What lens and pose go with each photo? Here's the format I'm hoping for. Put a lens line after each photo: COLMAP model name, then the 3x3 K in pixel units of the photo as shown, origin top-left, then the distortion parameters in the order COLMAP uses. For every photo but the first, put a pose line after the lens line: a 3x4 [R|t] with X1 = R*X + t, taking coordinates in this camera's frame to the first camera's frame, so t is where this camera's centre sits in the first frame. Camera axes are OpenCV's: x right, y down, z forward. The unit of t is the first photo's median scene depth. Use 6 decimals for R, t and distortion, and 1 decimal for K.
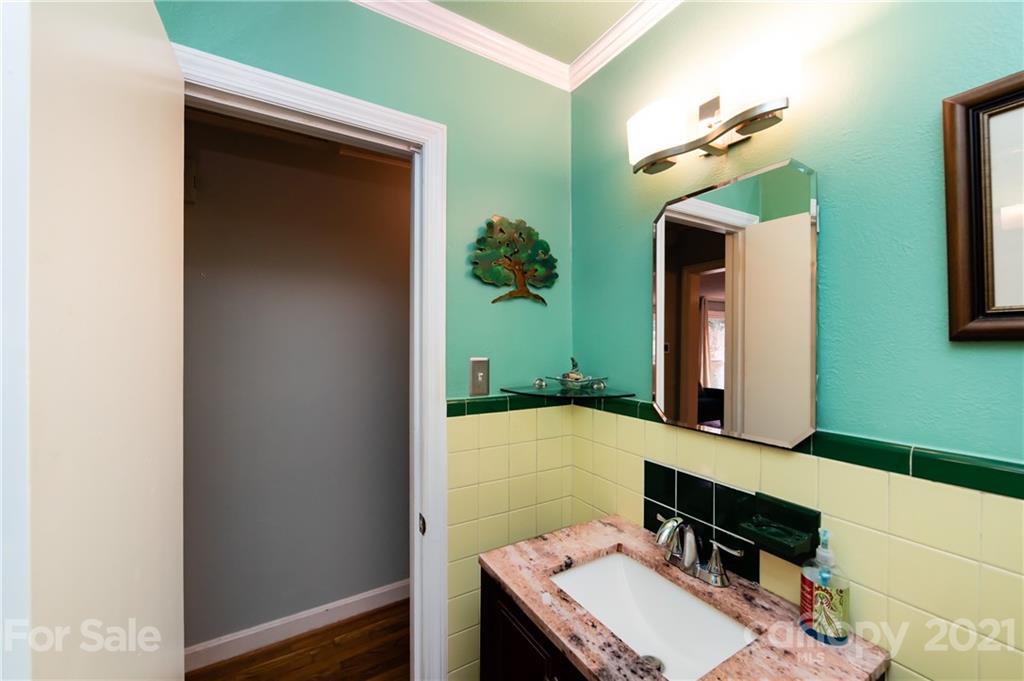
lens RADIAL K [[405.5, 0, 516.0], [0, 405.5, 337.5], [0, 0, 1]] dist [-0.000371, -0.000685]
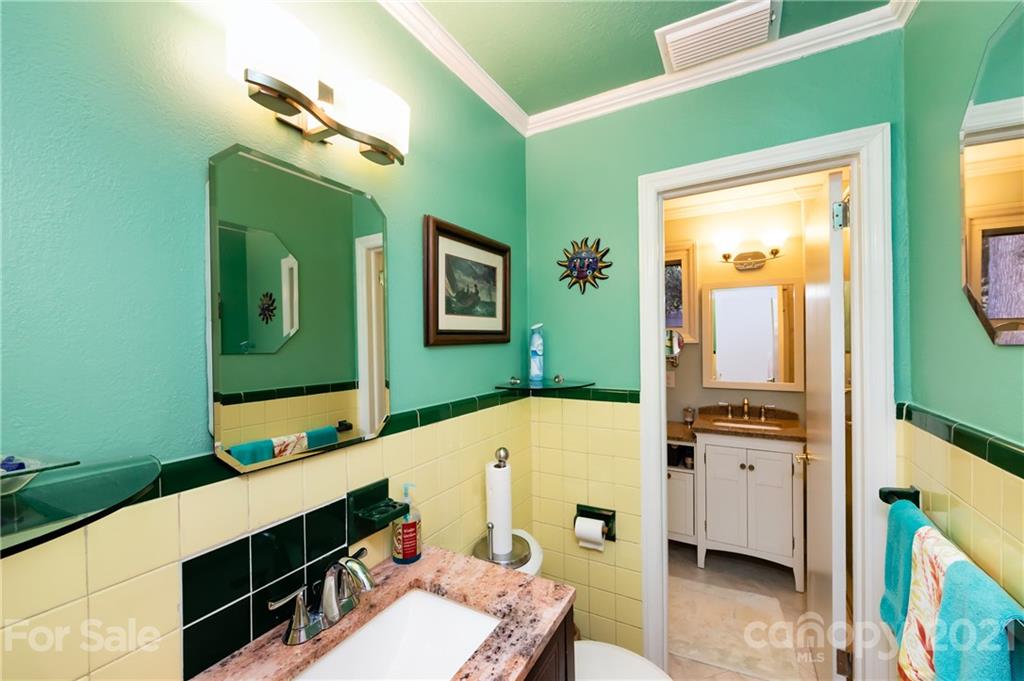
lens RADIAL K [[405.5, 0, 514.0], [0, 405.5, 342.1], [0, 0, 1]] dist [-0.000371, -0.000685]
pose [[-0.491921, 0.012815, 0.870545, -0.576257], [0.008306, 0.999915, -0.010026, 0.007030], [-0.870600, 0.002299, -0.491986, 1.239602]]
